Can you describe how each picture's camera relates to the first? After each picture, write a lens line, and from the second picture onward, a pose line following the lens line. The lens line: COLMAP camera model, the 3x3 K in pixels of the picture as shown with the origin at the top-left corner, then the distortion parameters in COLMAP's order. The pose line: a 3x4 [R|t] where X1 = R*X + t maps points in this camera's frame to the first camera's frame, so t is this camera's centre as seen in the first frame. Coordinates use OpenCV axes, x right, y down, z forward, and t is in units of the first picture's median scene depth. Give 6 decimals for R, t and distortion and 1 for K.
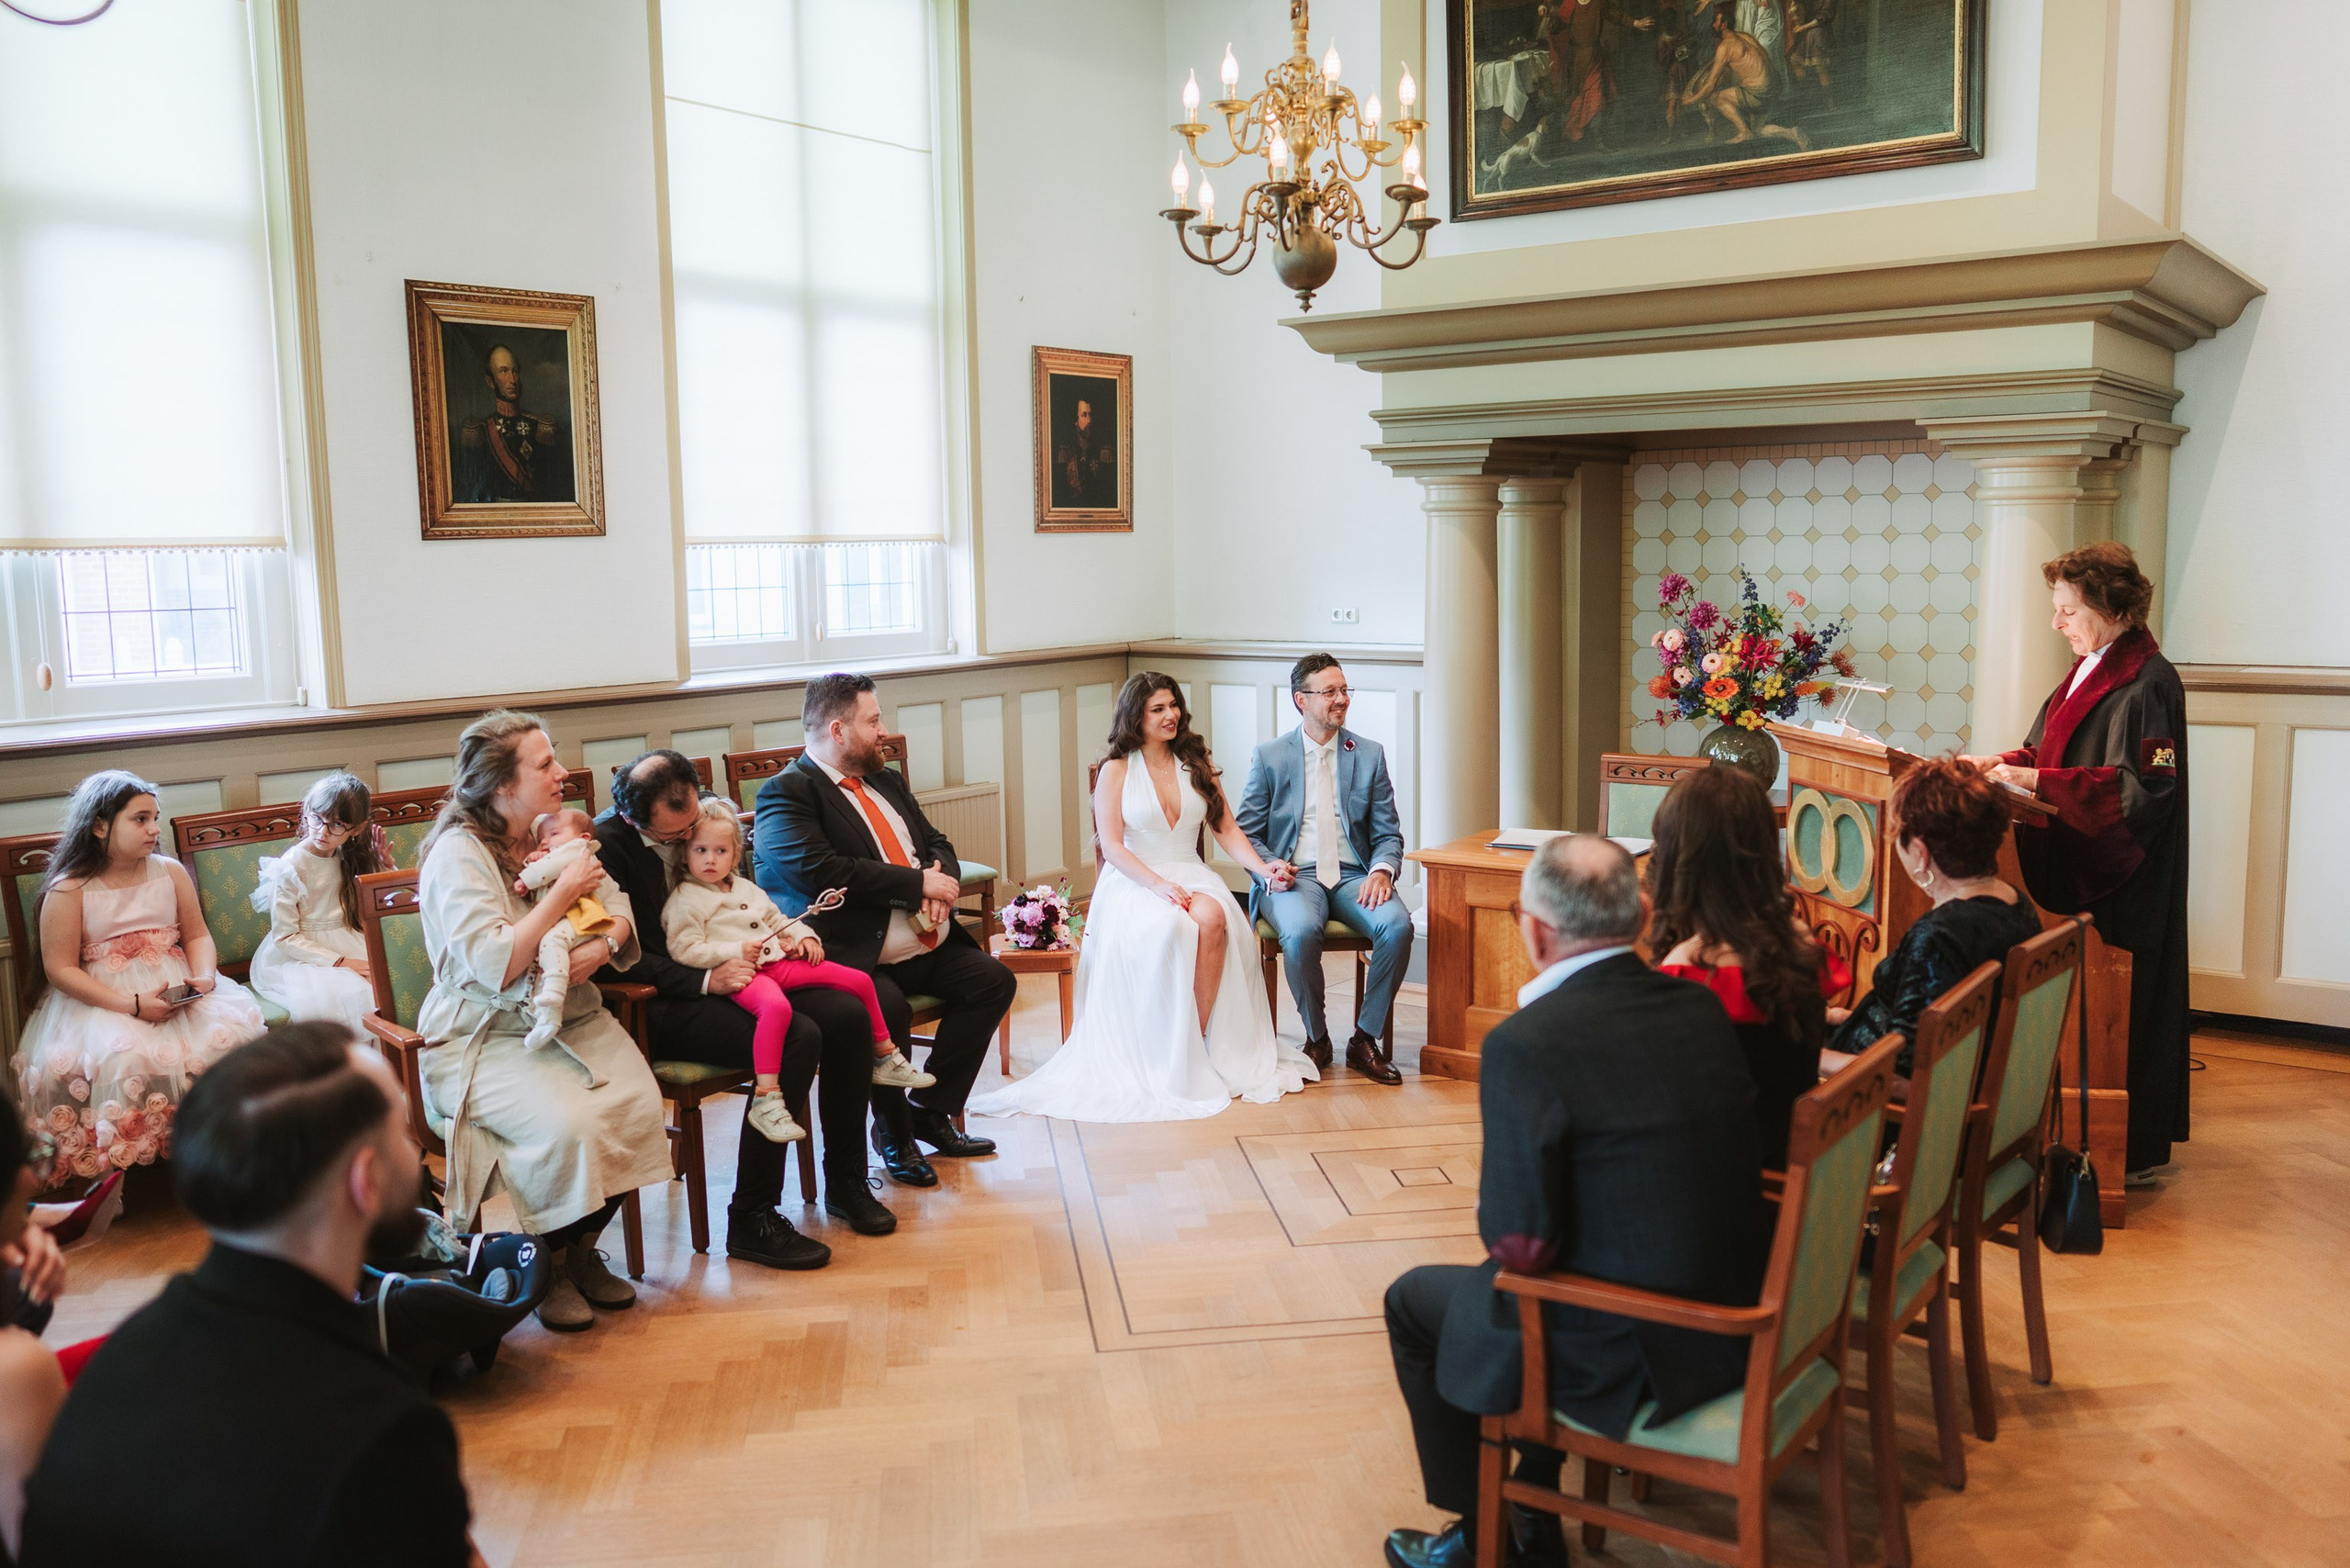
lens RADIAL K [[1942.9, 0, 1220.5], [0, 1942.9, 787.5], [0, 0, 1]] dist [0.005852, 0.003003]
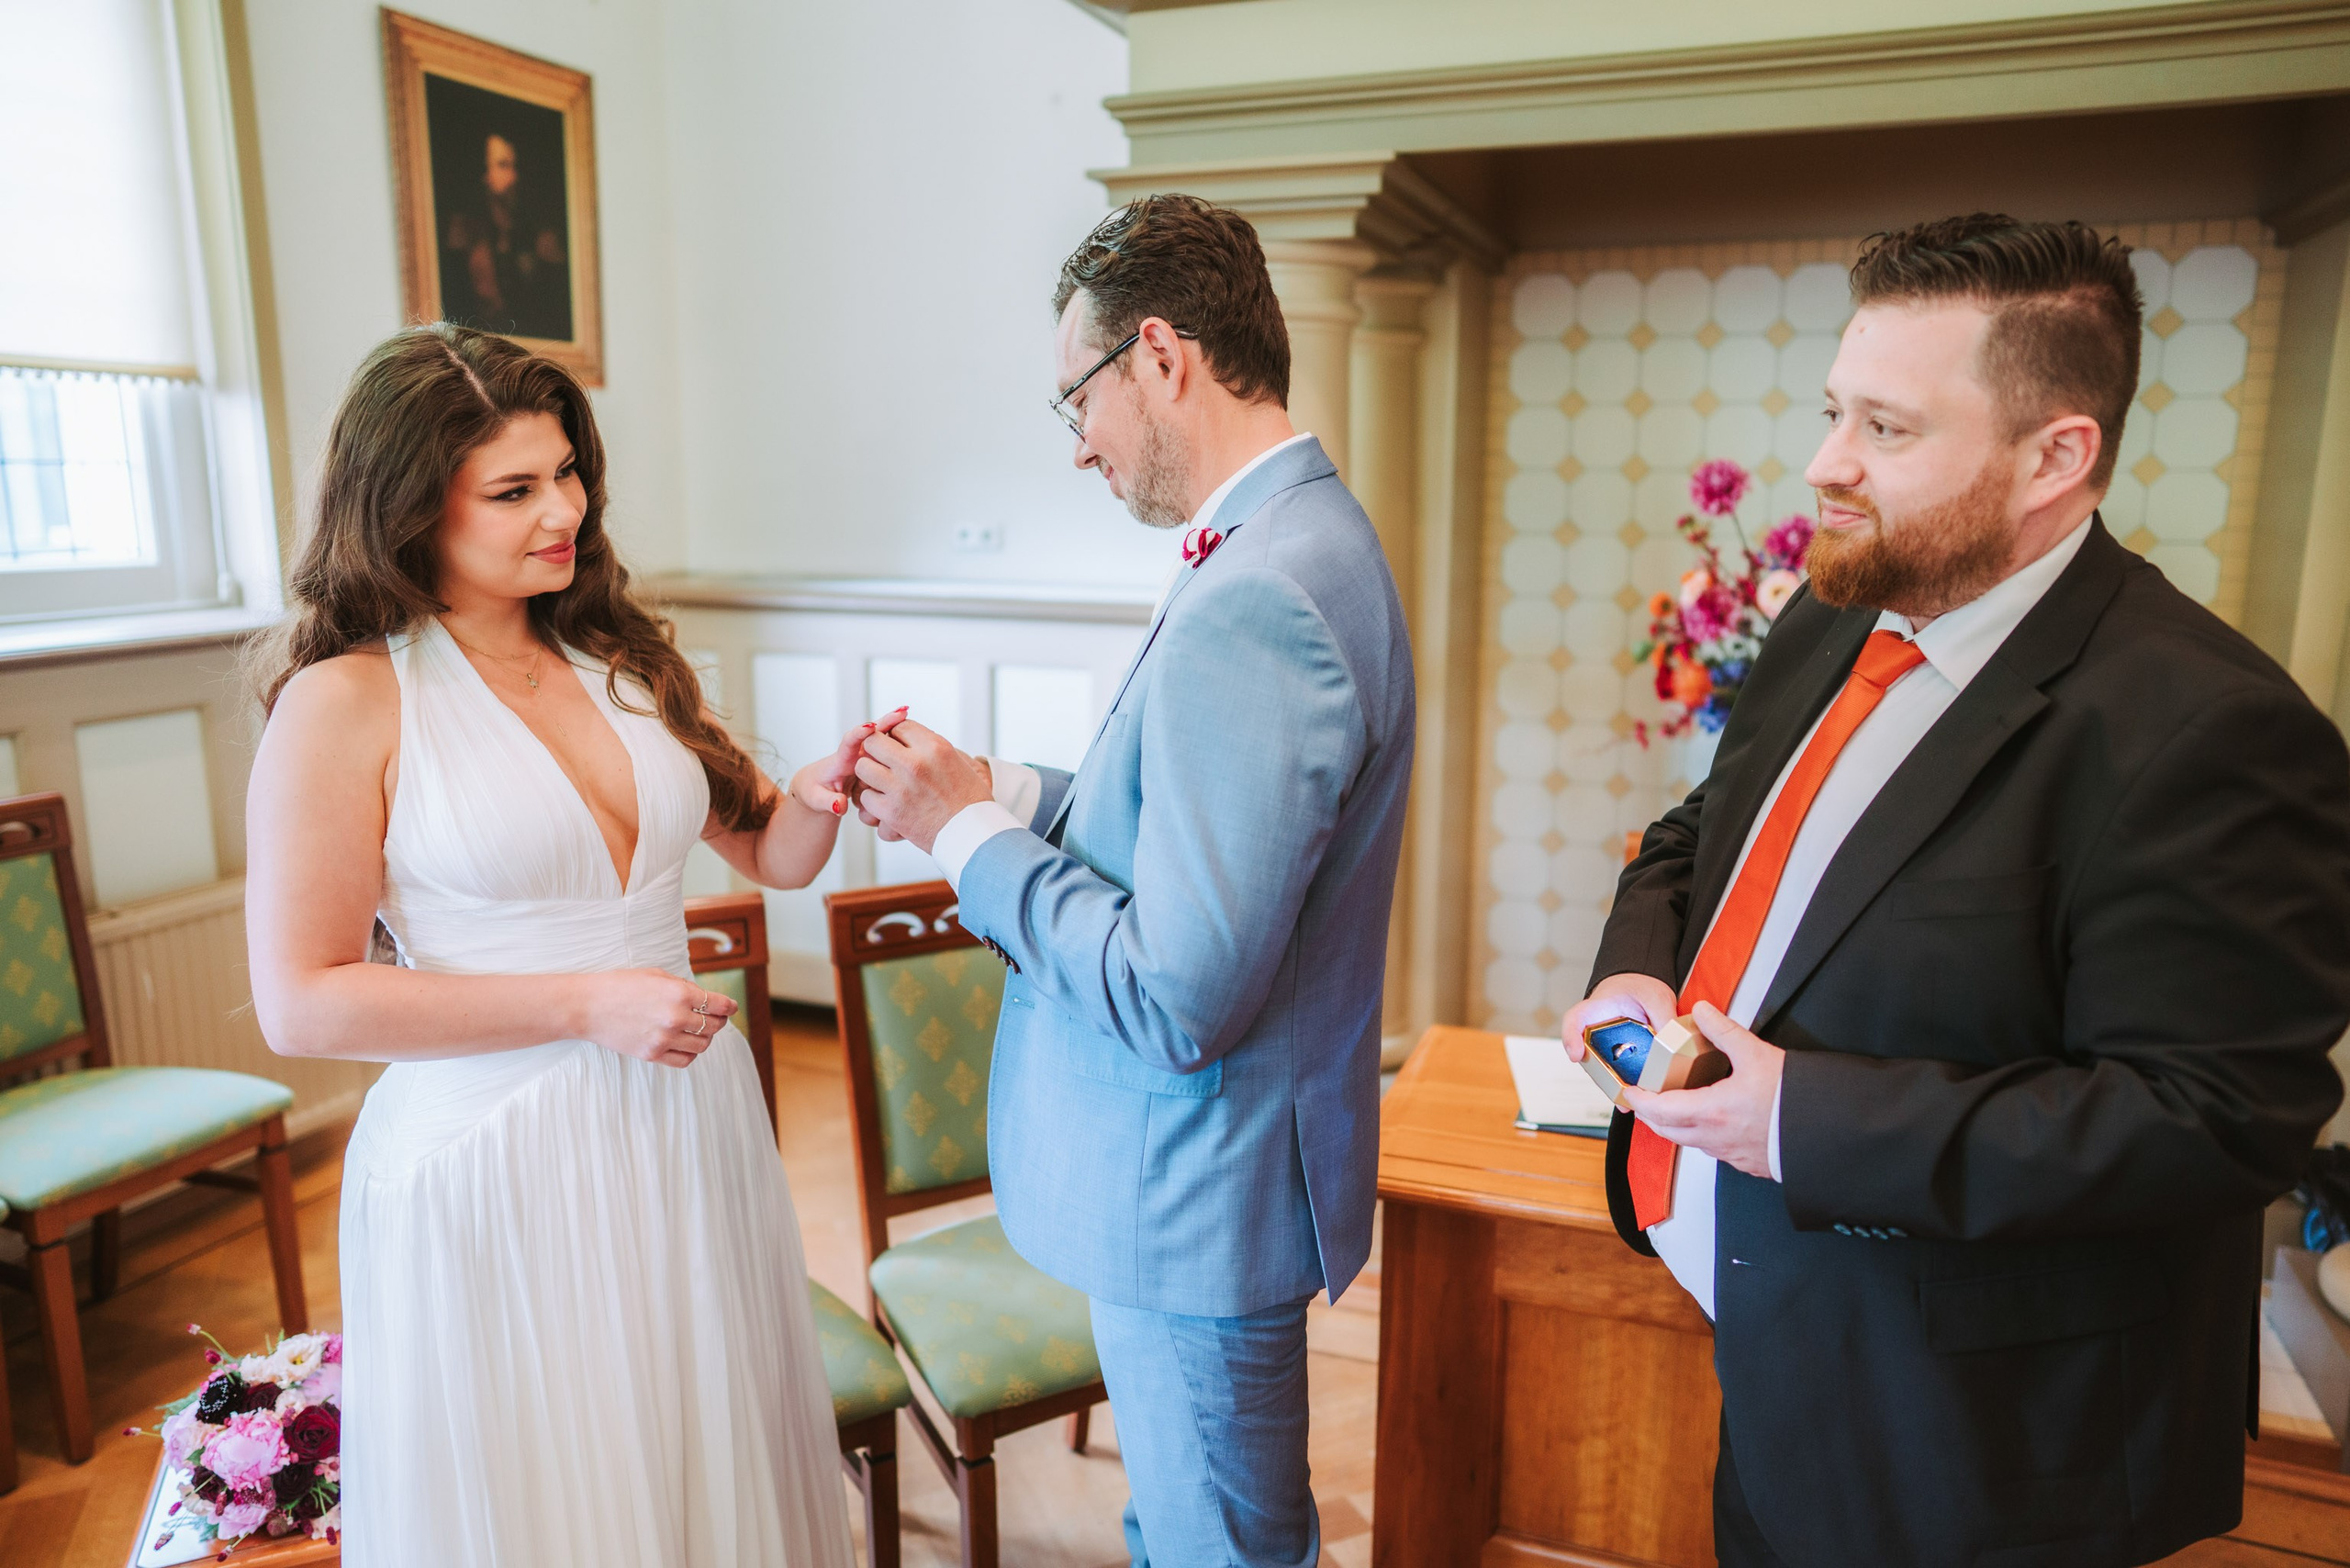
lens RADIAL K [[1608.2, 0, 1164.6], [0, 1608.2, 778.4], [0, 0, 1]] dist [-0.003673, 0.009369]
pose [[0.966710, -0.029703, 0.254143, -0.011232], [0.014427, 0.997986, 0.061766, -0.051854], [-0.255466, -0.056043, 0.965192, 0.591684]]
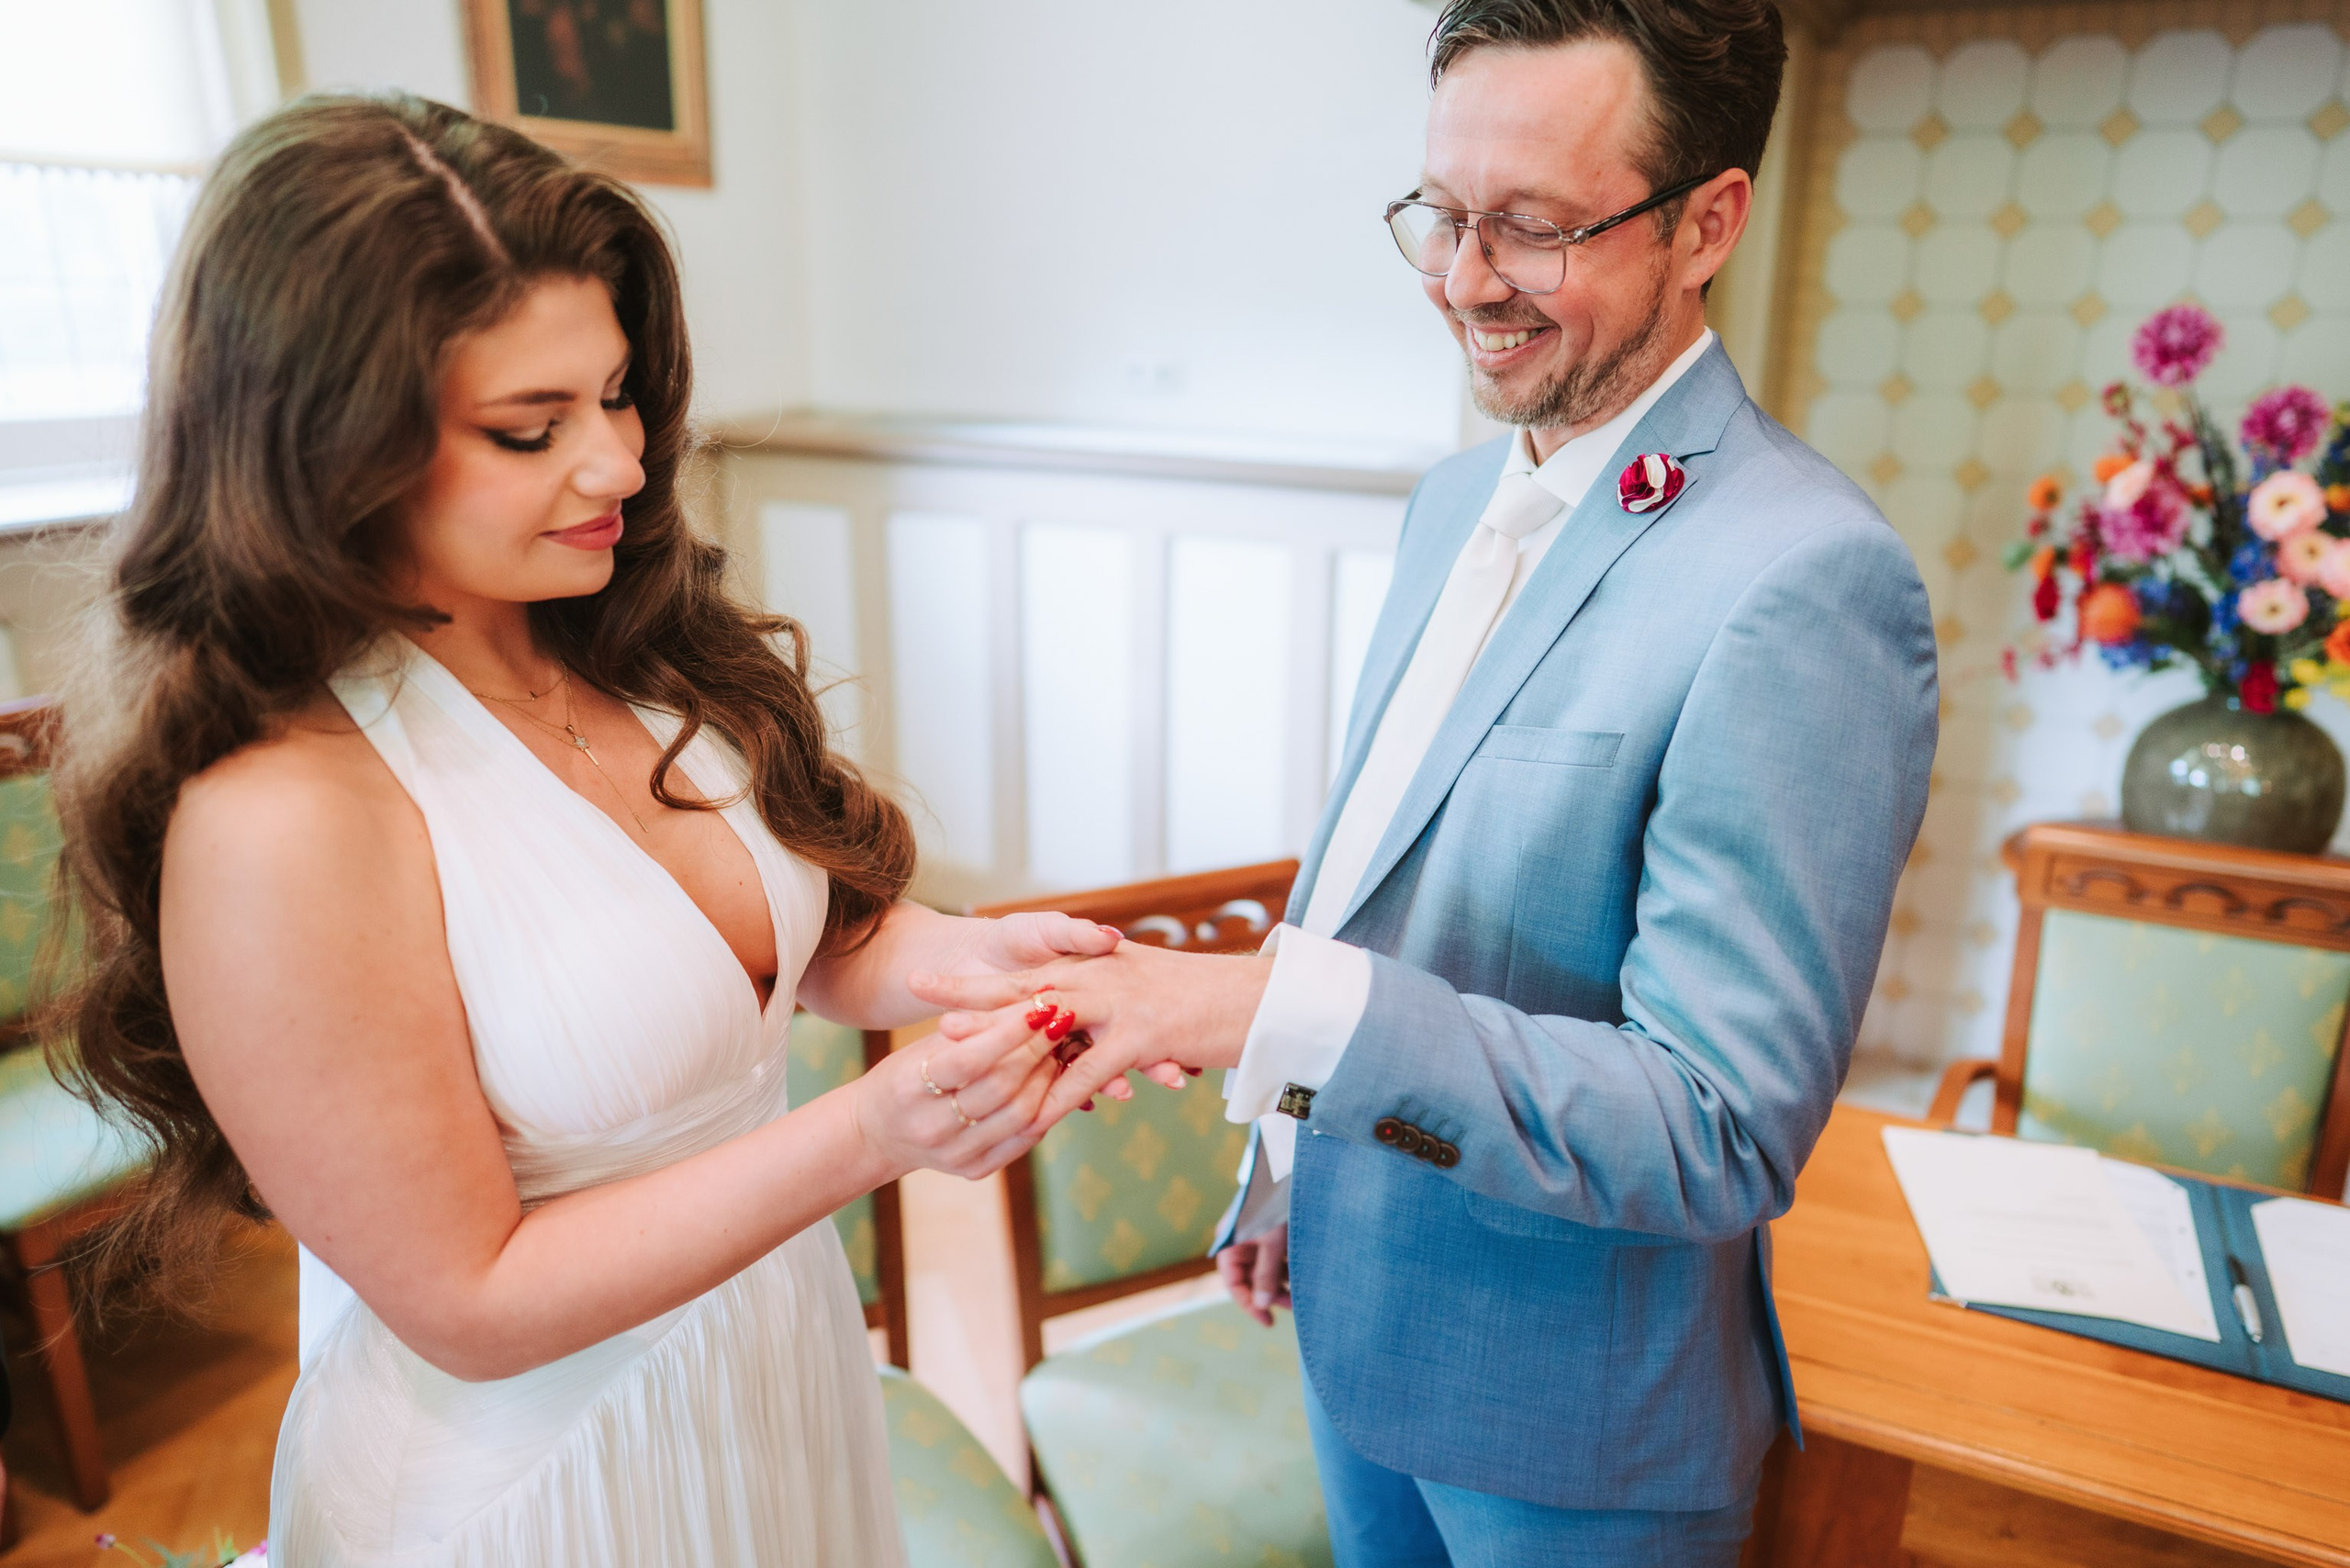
lens RADIAL K [[1625.5, 0, 1188.6], [0, 1625.5, 783.4], [0, 0, 1]] dist [0.004401, 0.006242]
pose [[0.983339, -0.027736, 0.179654, -0.006916], [-0.004406, 0.984364, 0.176089, -0.069563], [-0.181729, -0.173947, 0.967841, 0.674208]]
